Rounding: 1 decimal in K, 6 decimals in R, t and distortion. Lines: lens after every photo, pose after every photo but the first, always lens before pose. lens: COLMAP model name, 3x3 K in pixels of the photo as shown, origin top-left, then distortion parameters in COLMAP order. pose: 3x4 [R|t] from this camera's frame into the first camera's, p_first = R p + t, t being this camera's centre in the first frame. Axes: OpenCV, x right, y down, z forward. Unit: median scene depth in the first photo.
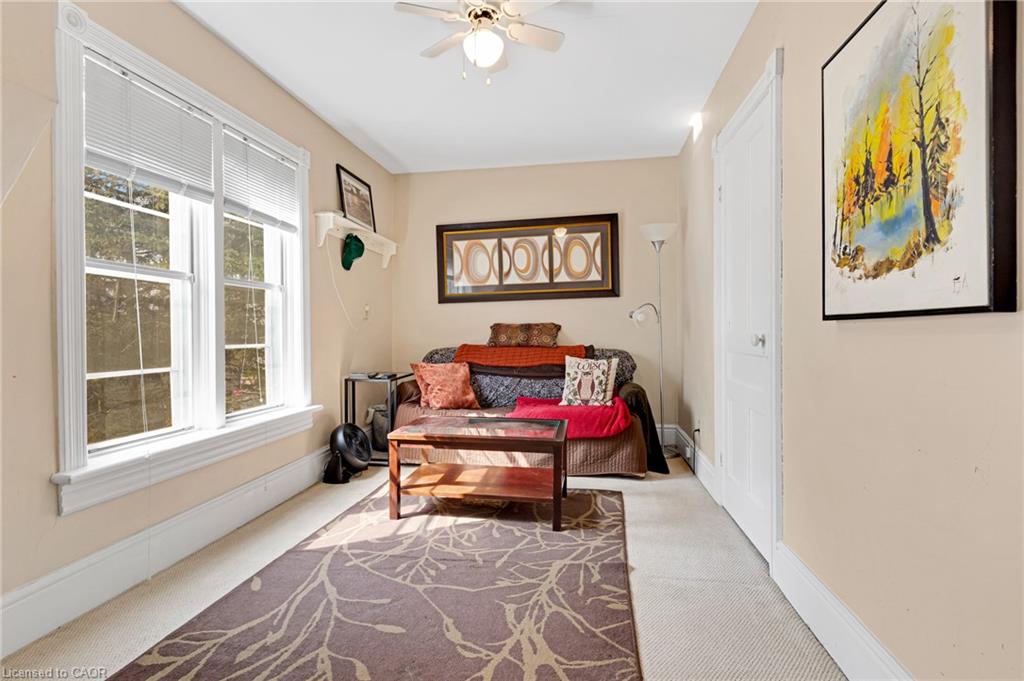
lens RADIAL K [[491.1, 0, 510.2], [0, 491.1, 336.3], [0, 0, 1]] dist [-0.003667, 0.000399]
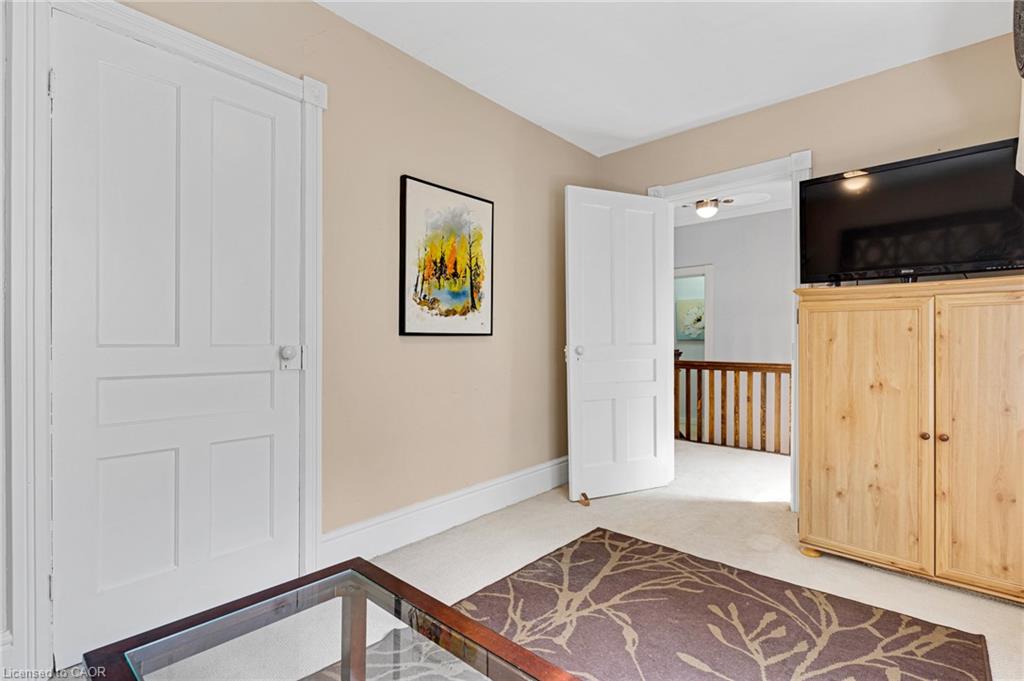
lens RADIAL K [[491.1, 0, 510.2], [0, 491.1, 336.3], [0, 0, 1]] dist [-0.003667, 0.000399]
pose [[-0.844244, 0.001846, 0.535957, -0.572786], [0.004727, 0.999981, 0.004002, -0.040728], [-0.535939, 0.005912, -0.844236, 2.502541]]
